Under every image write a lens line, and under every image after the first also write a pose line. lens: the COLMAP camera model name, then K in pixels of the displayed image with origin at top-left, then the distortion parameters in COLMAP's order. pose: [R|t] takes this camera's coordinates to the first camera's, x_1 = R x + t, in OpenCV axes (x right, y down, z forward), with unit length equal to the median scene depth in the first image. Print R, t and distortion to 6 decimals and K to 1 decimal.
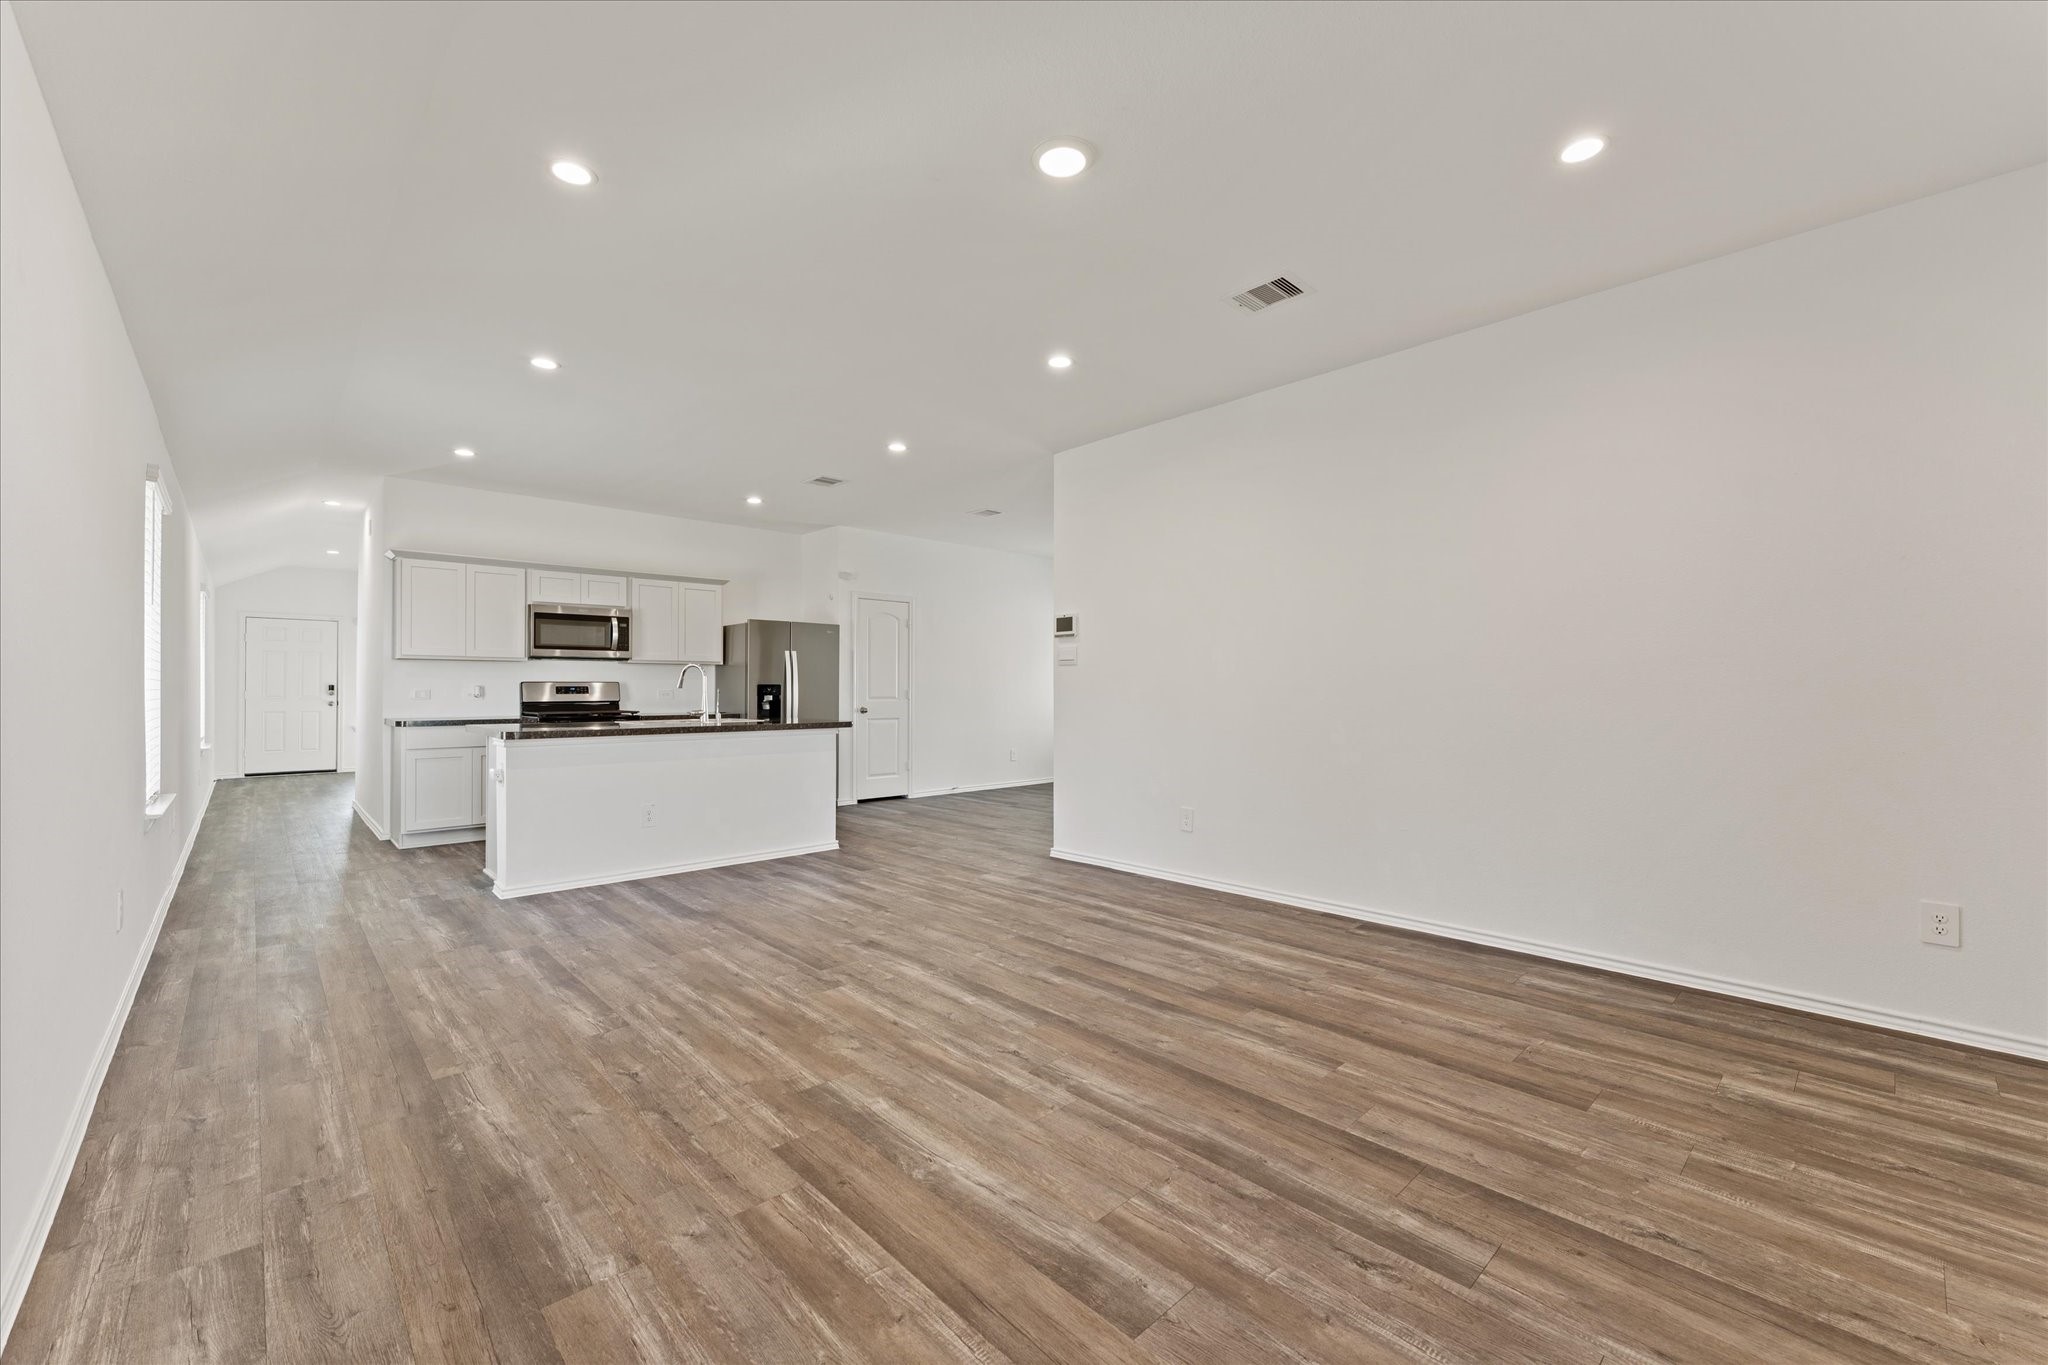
lens RADIAL K [[823.8, 0, 1024.0], [0, 823.8, 687.9], [0, 0, 1]] dist [-0.001034, 0.000038]
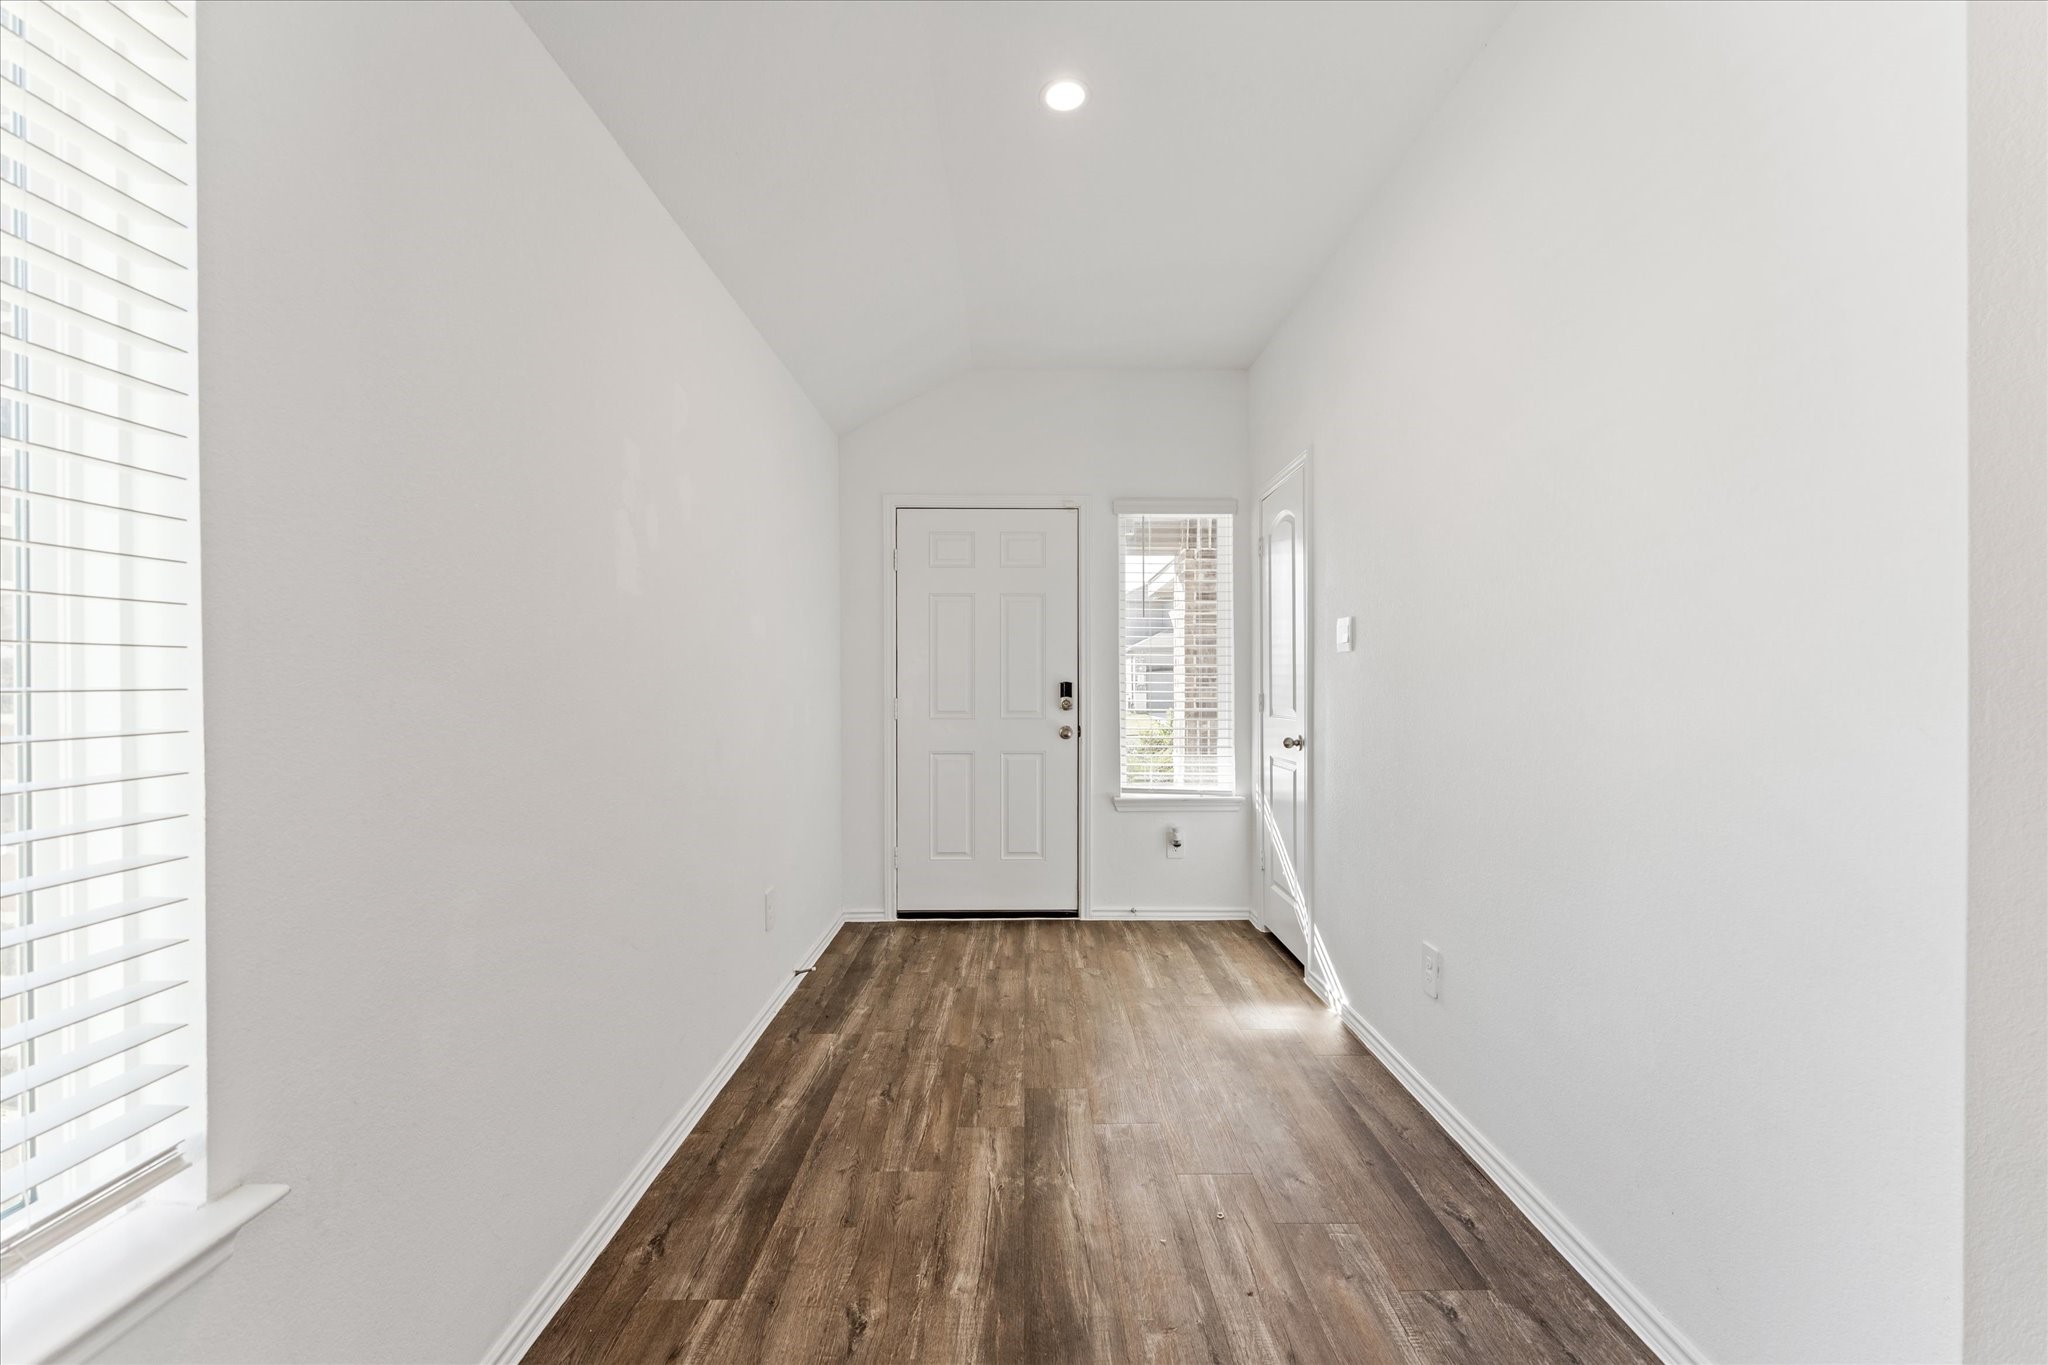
lens RADIAL K [[823.8, 0, 1024.0], [0, 823.8, 687.9], [0, 0, 1]] dist [-0.001034, 0.000038]
pose [[0.724070, 0.005914, -0.689701, -0.194050], [-0.002564, 0.999979, 0.005882, -0.001447], [0.689722, -0.002491, 0.724070, 0.232735]]
